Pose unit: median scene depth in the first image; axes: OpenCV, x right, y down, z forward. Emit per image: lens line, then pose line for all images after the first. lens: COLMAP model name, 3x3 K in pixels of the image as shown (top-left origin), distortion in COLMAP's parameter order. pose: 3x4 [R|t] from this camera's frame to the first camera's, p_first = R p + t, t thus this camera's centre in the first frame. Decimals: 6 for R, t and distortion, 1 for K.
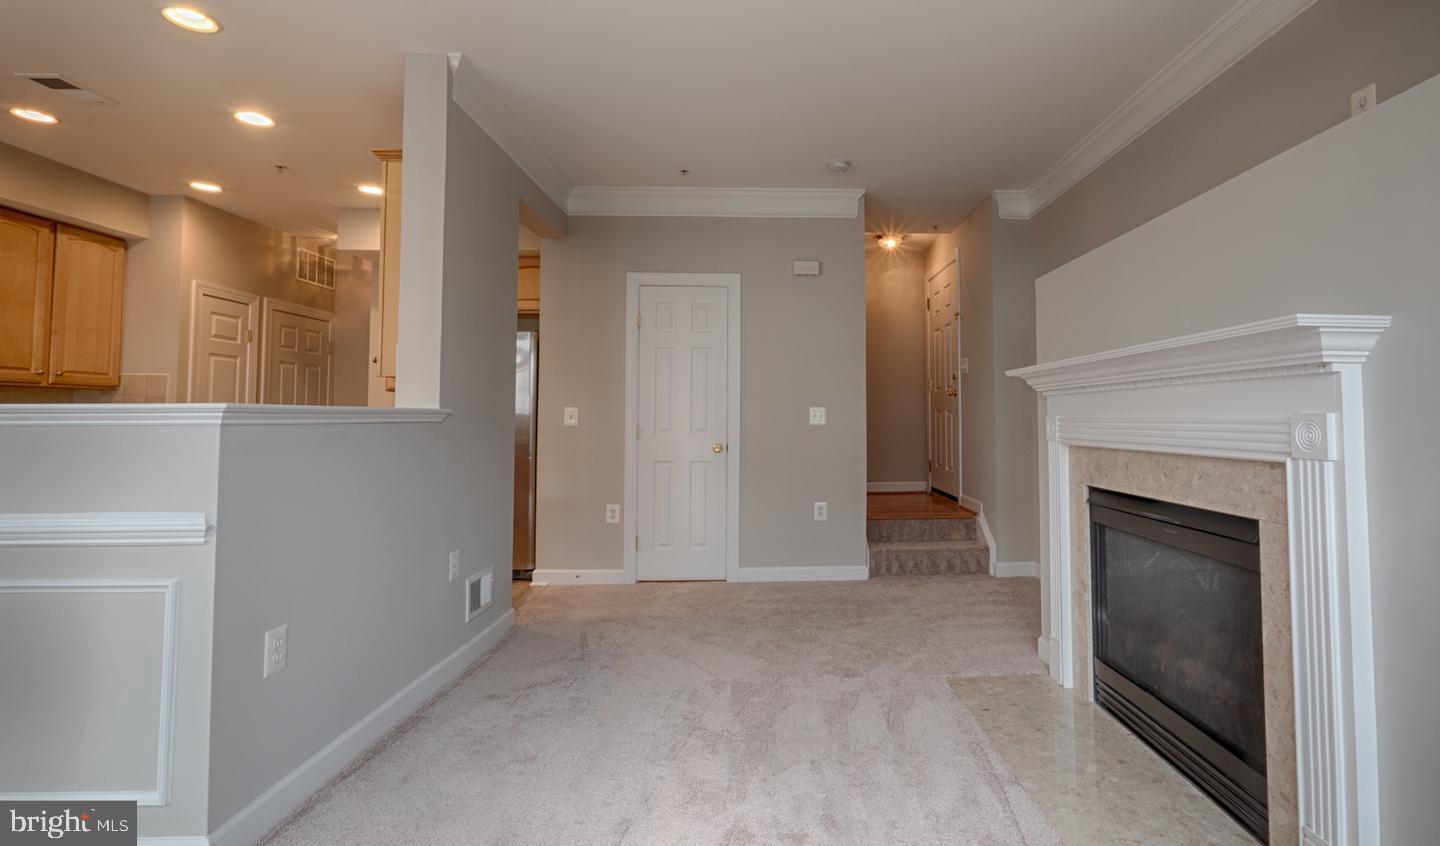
lens RADIAL K [[678.2, 0, 808.4], [0, 678.2, 388.7], [0, 0, 1]] dist [-0.017090, 0.003089]
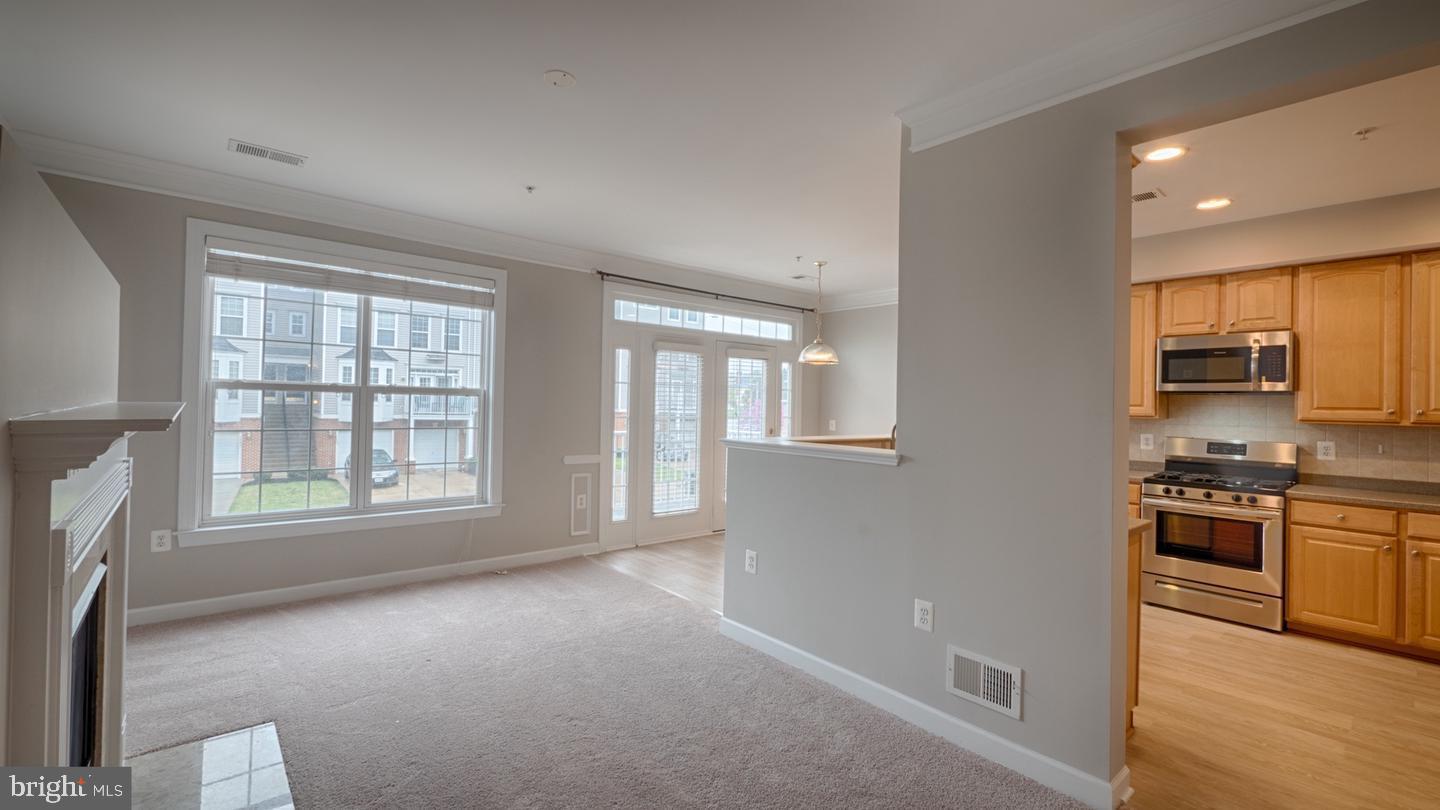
lens RADIAL K [[601.8, 0, 716.1], [0, 601.8, 406.9], [0, 0, 1]] dist [0.001365, 0.000305]
pose [[-0.793707, -0.006986, -0.608260, 0.164662], [0.008681, 0.999702, -0.022810, -0.017643], [0.608239, -0.023385, -0.793410, 0.984437]]
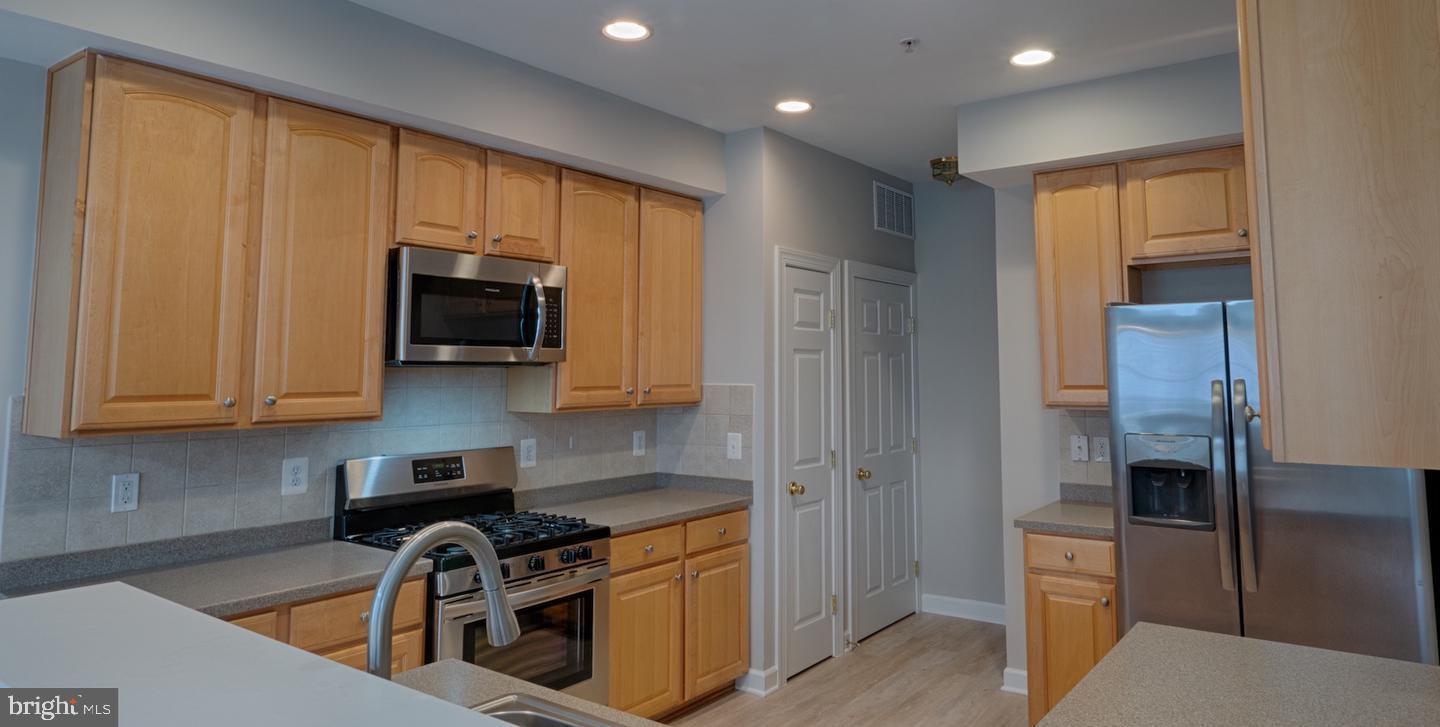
lens RADIAL K [[867.5, 0, 755.2], [0, 867.5, 289.6], [0, 0, 1]] dist [-0.002938, 0.001281]
pose [[0.781320, -0.059675, -0.621271, -0.396256], [0.028203, 0.997777, -0.060372, -0.066191], [0.623493, 0.029648, 0.781267, 0.299248]]
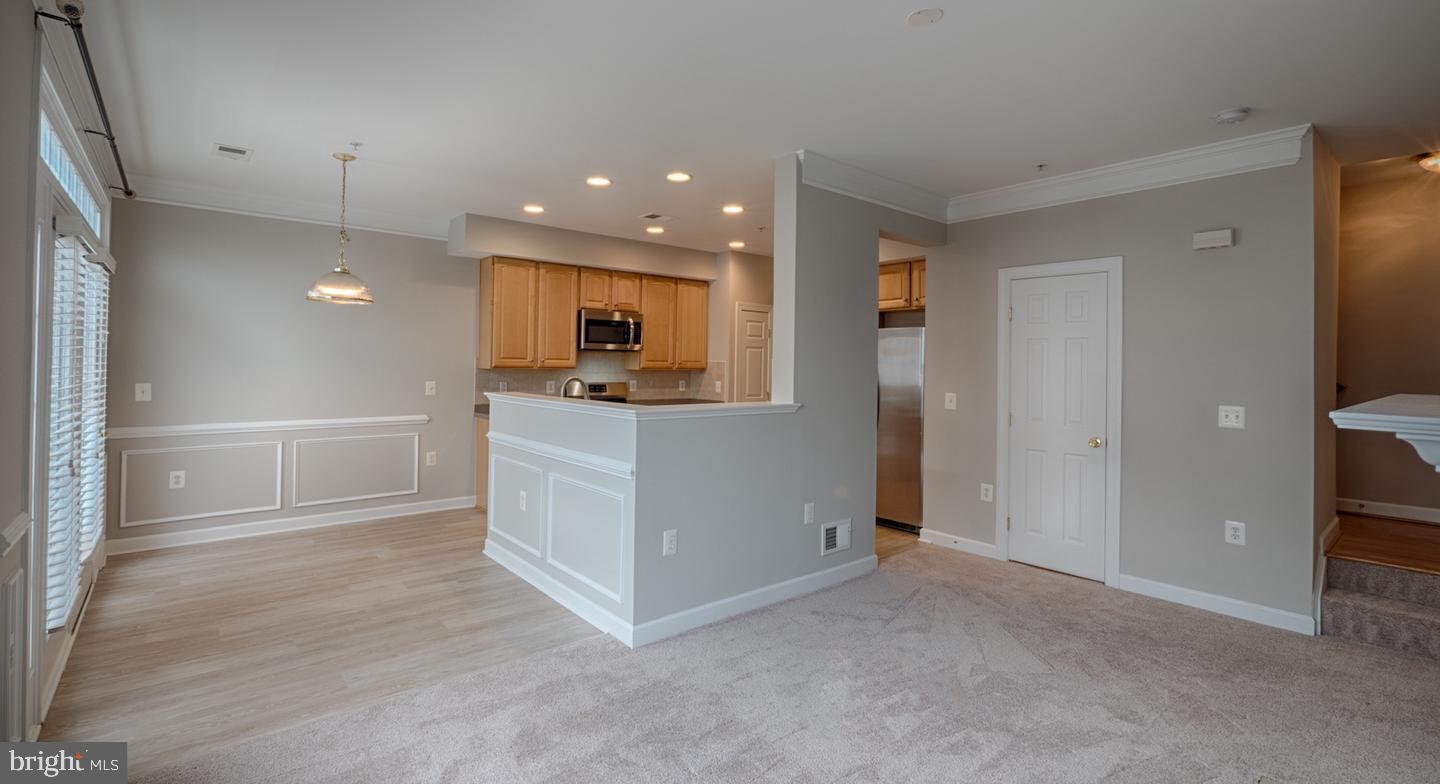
lens RADIAL K [[637.1, 0, 686.9], [0, 637.1, 358.4], [0, 0, 1]] dist [-0.004782, 0.000694]
pose [[0.580595, 0.003664, -0.814184, 0.265662], [0.018138, 0.999684, 0.017433, -0.058249], [0.813991, -0.024889, 0.580345, 0.015684]]
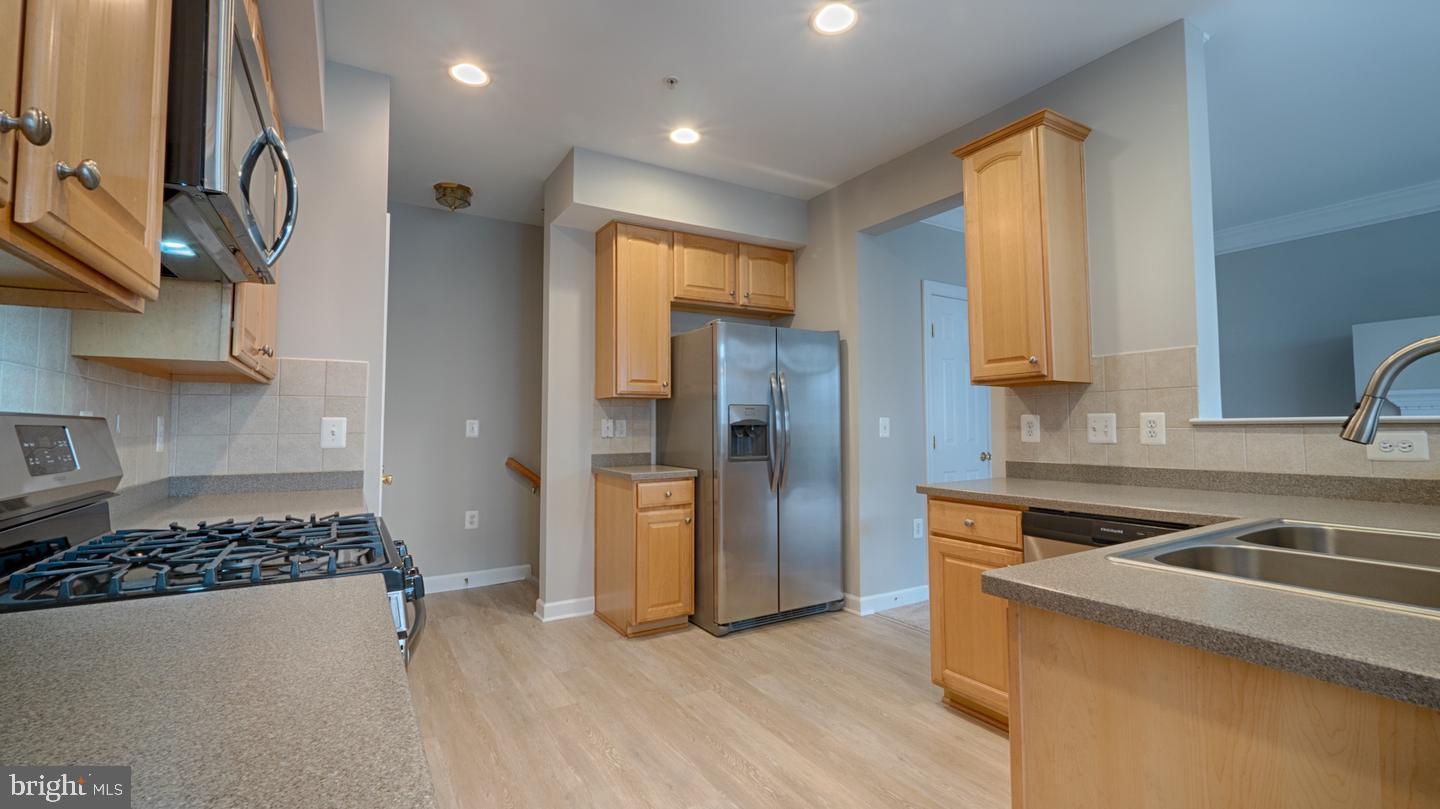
lens RADIAL K [[601.8, 0, 718.3], [0, 601.8, 396.6], [0, 0, 1]] dist [0.001365, 0.000305]
pose [[0.881103, 0.020173, 0.472494, -0.946485], [-0.016563, 0.999793, -0.011800, 0.011810], [-0.472635, 0.002571, 0.881255, 0.376375]]
